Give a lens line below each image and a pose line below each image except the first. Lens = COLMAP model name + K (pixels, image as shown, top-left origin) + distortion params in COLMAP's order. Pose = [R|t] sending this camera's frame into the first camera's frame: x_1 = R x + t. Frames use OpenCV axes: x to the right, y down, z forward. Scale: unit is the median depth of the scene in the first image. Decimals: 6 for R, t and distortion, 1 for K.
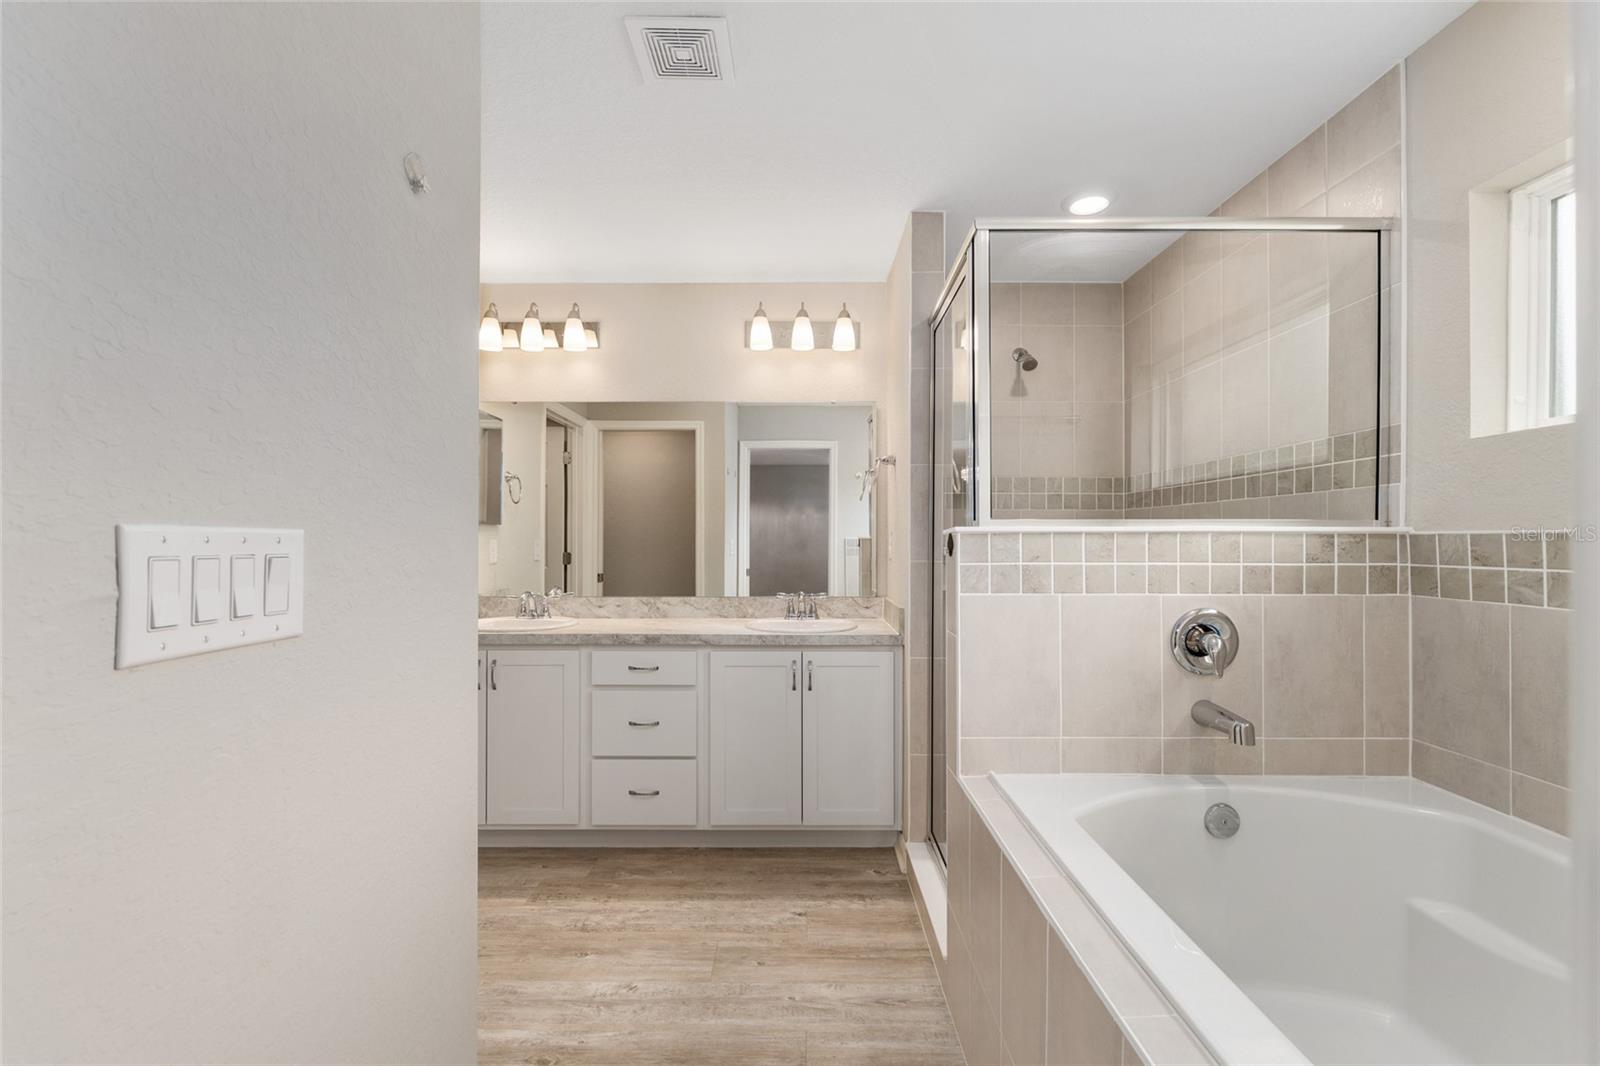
lens RADIAL K [[687.1, 0, 804.3], [0, 687.1, 542.1], [0, 0, 1]] dist [-0.006691, -0.000372]
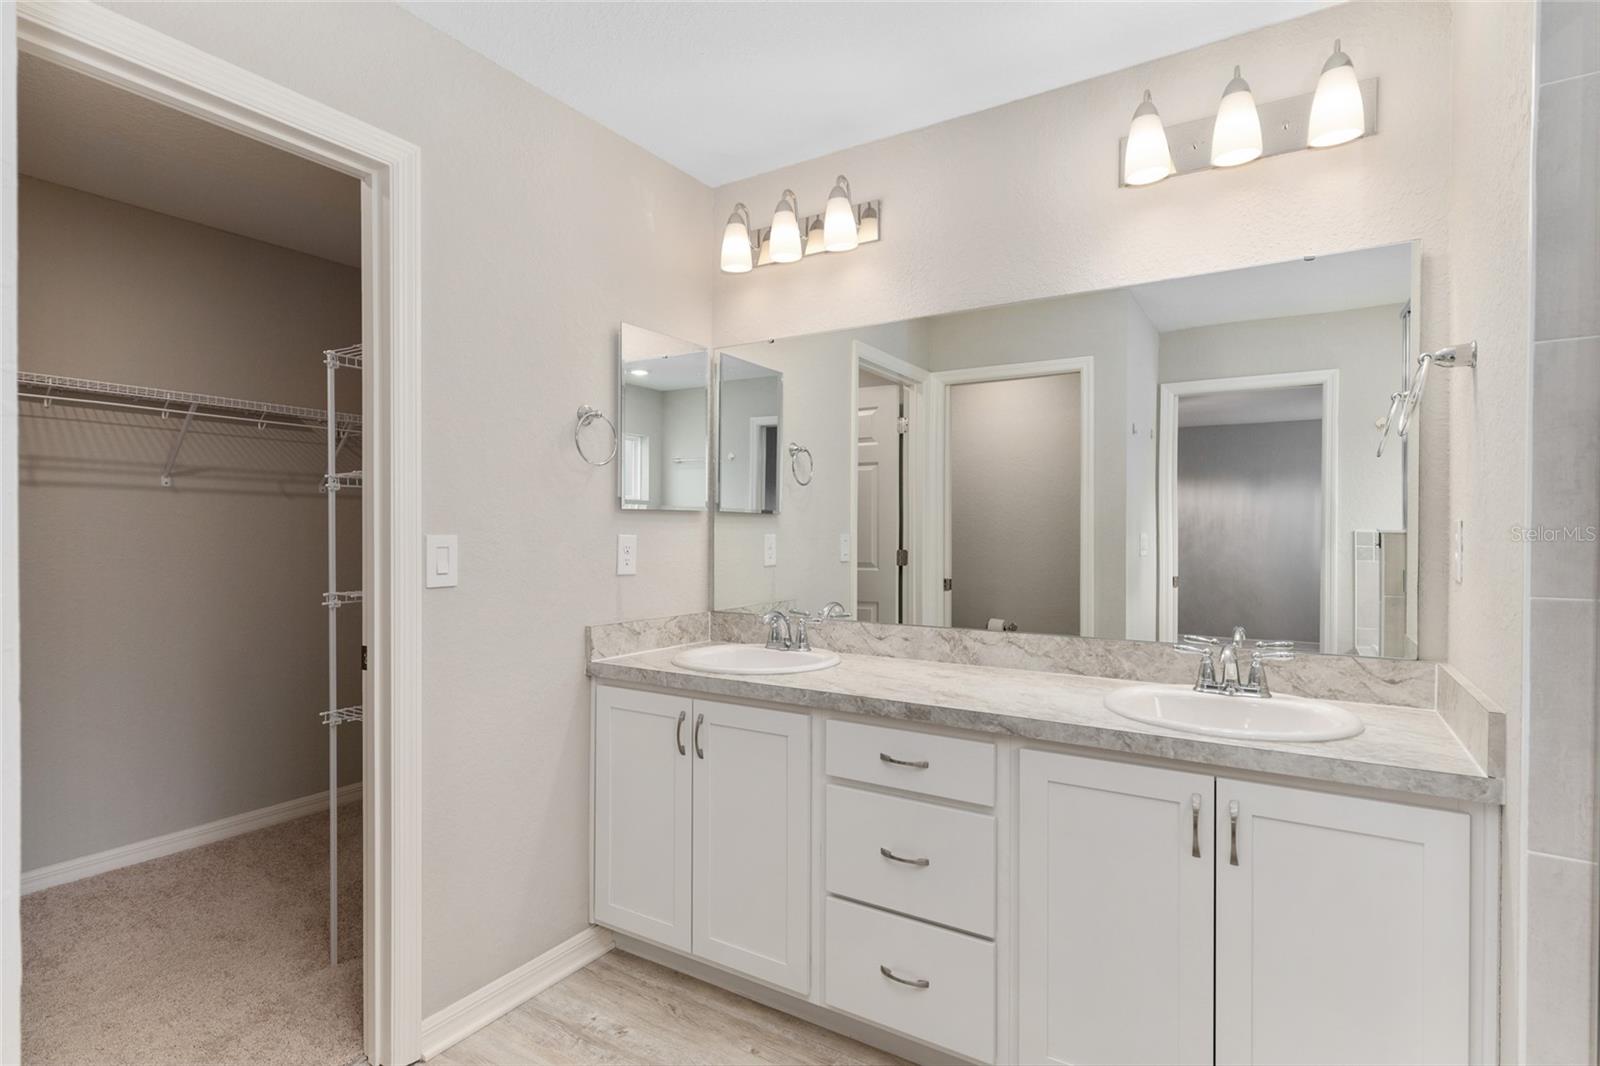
lens RADIAL K [[763.8, 0, 819.0], [0, 763.8, 539.1], [0, 0, 1]] dist [0.001419, -0.001746]
pose [[0.846804, 0.006135, -0.531870, 0.043749], [-0.001972, 0.999963, 0.008396, -0.007165], [0.531902, -0.006061, 0.846784, 0.419248]]
